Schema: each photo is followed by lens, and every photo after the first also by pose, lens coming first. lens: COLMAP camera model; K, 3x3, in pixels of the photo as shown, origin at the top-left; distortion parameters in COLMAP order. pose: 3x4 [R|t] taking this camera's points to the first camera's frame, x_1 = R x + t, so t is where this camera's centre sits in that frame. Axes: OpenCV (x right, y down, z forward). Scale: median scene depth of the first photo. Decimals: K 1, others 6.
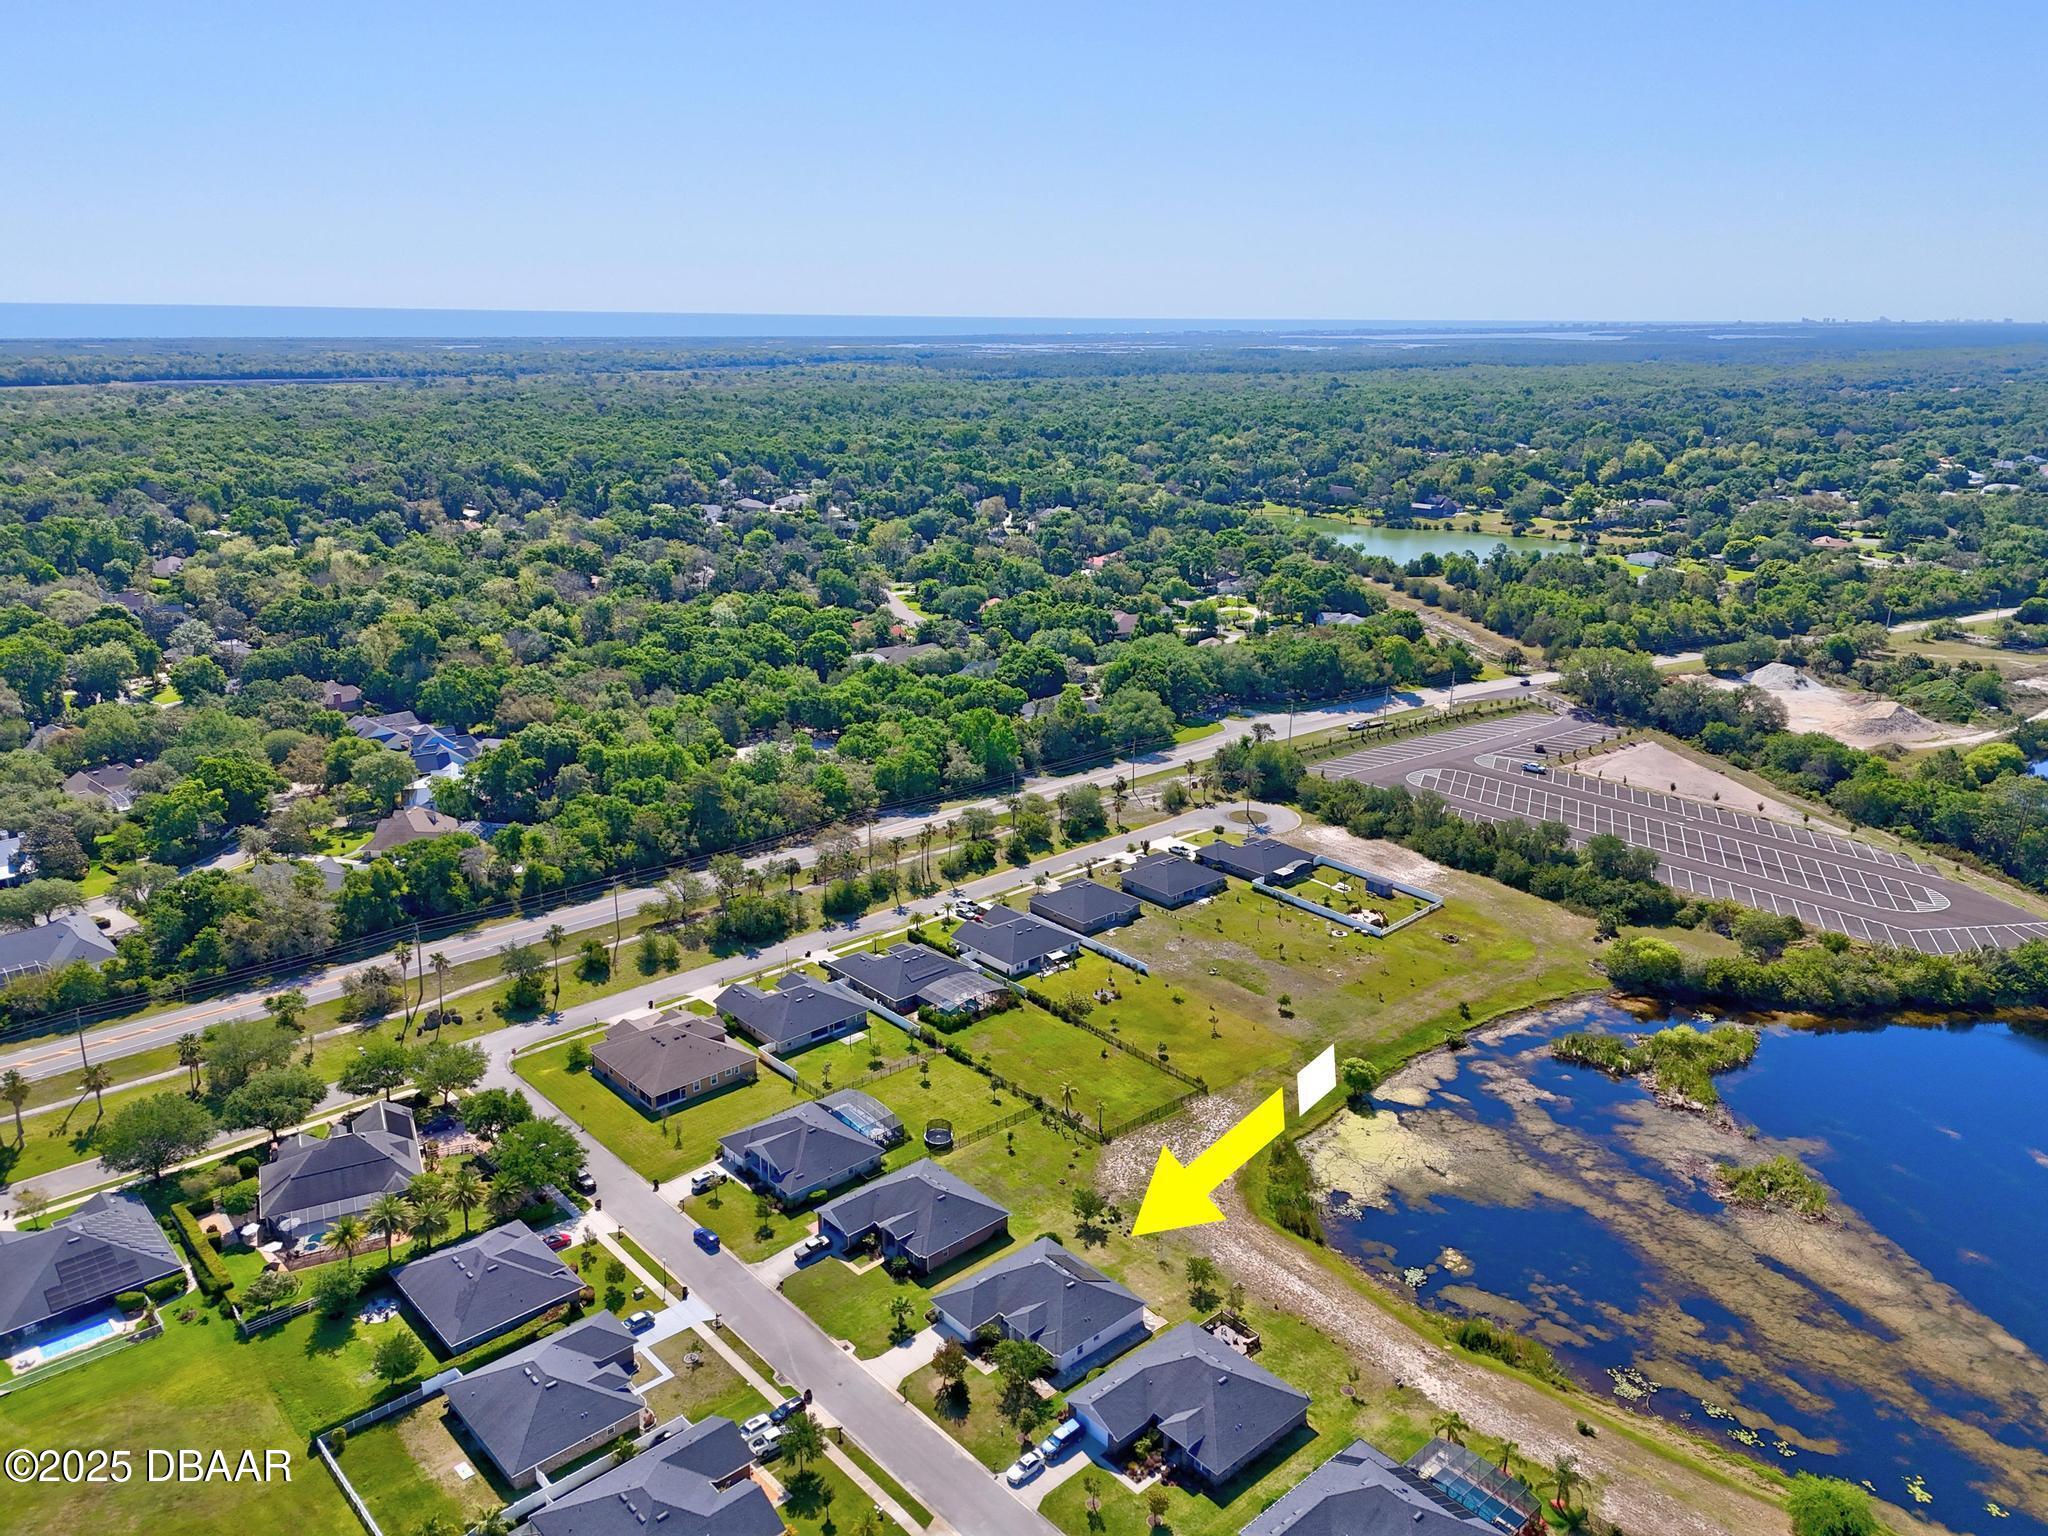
lens RADIAL K [[1505.7, 0, 1029.4], [0, 1505.7, 771.3], [0, 0, 1]] dist [0.074067, -0.063927]
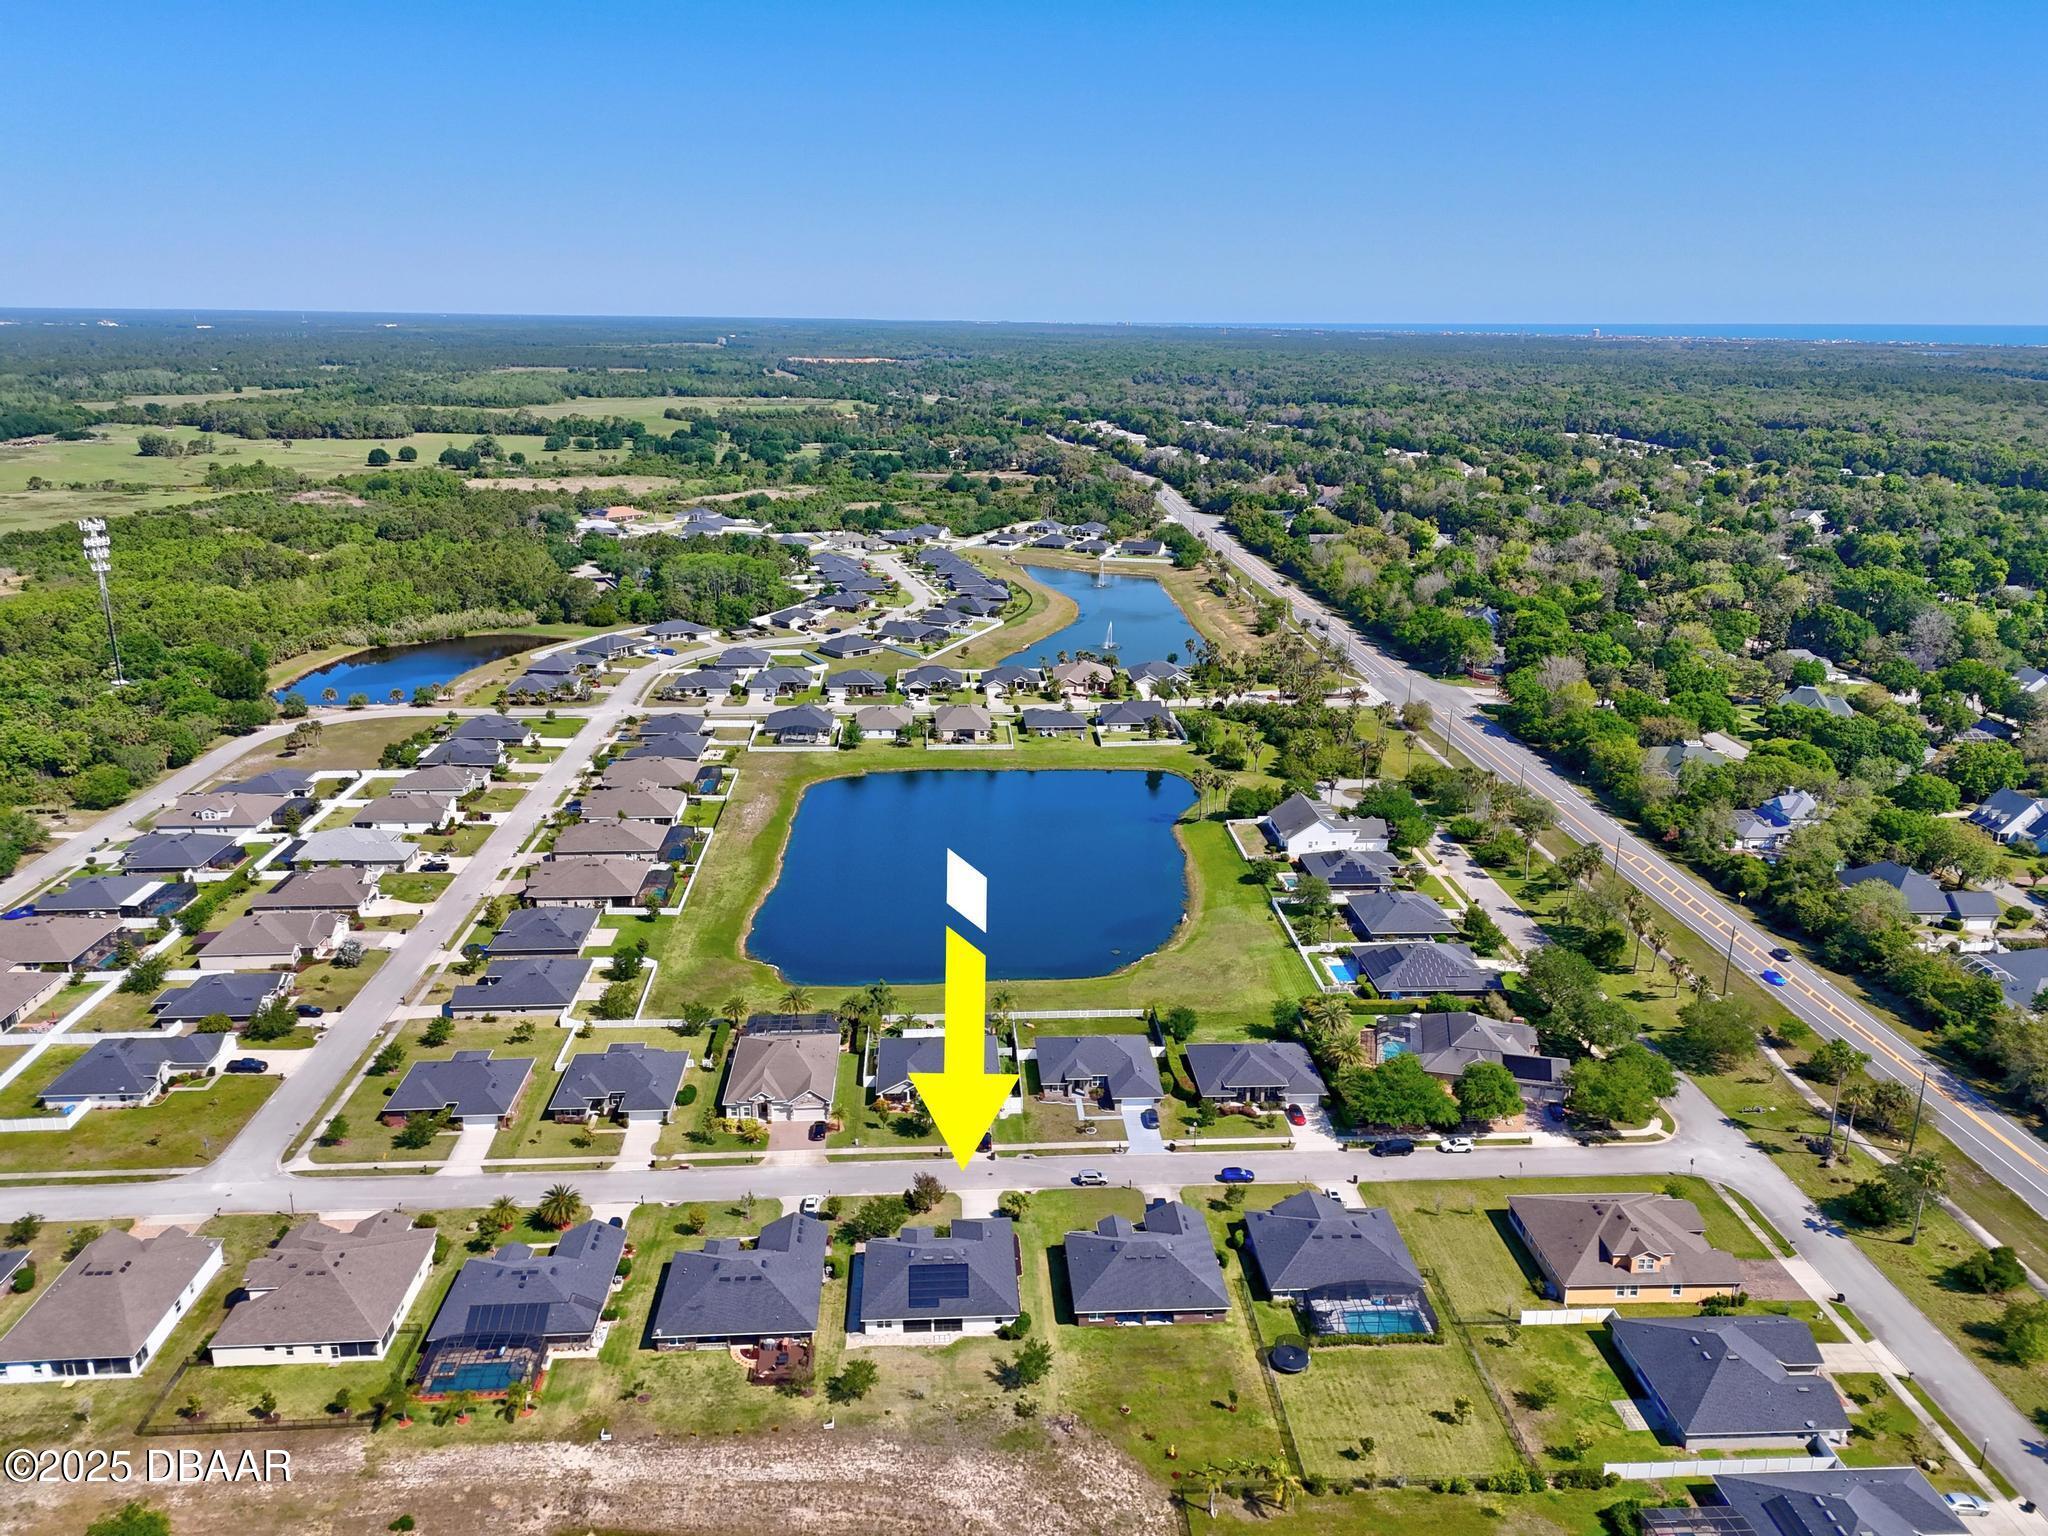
lens RADIAL K [[1505.7, 0, 1025.7], [0, 1505.7, 773.1], [0, 0, 1]] dist [0.074067, -0.063927]
pose [[-0.630872, 0.213447, -0.745949, 0.554251], [-0.241320, 0.859752, 0.450102, -0.338588], [0.737404, 0.463969, -0.490885, 1.181874]]
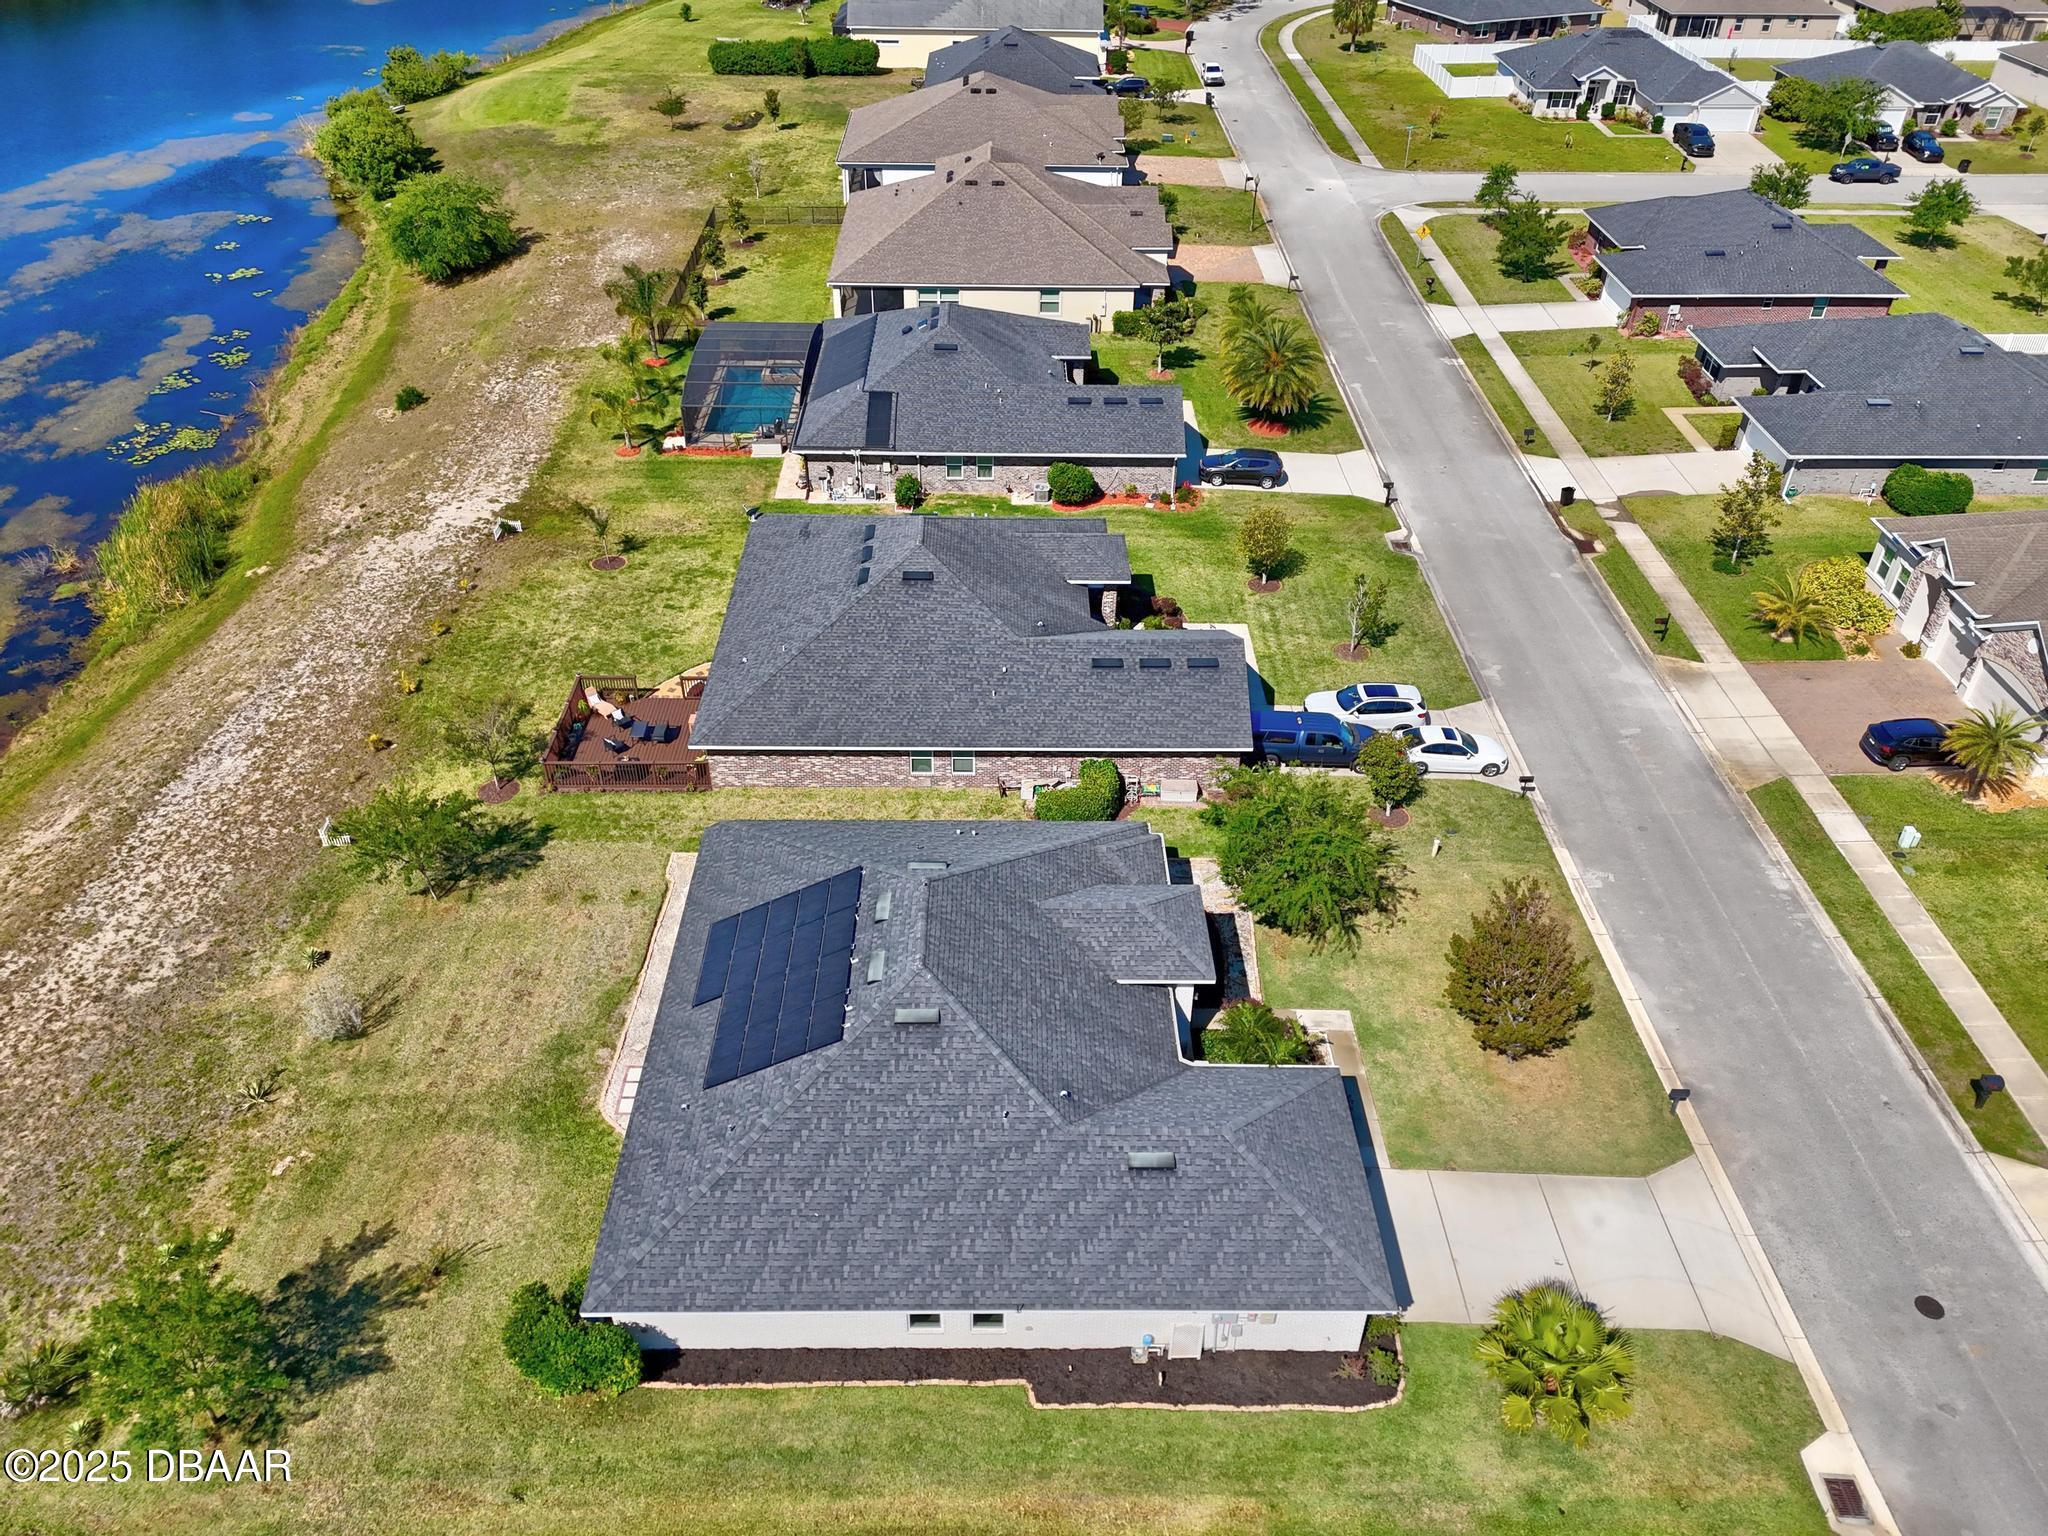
lens RADIAL K [[1505.7, 0, 1024.7], [0, 1505.7, 773.2], [0, 0, 1]] dist [0.074067, -0.063927]
pose [[-0.745334, -0.413169, 0.523229, -0.089461], [0.173077, 0.637992, 0.750340, 0.125642], [-0.643833, 0.649813, -0.404007, 0.911583]]
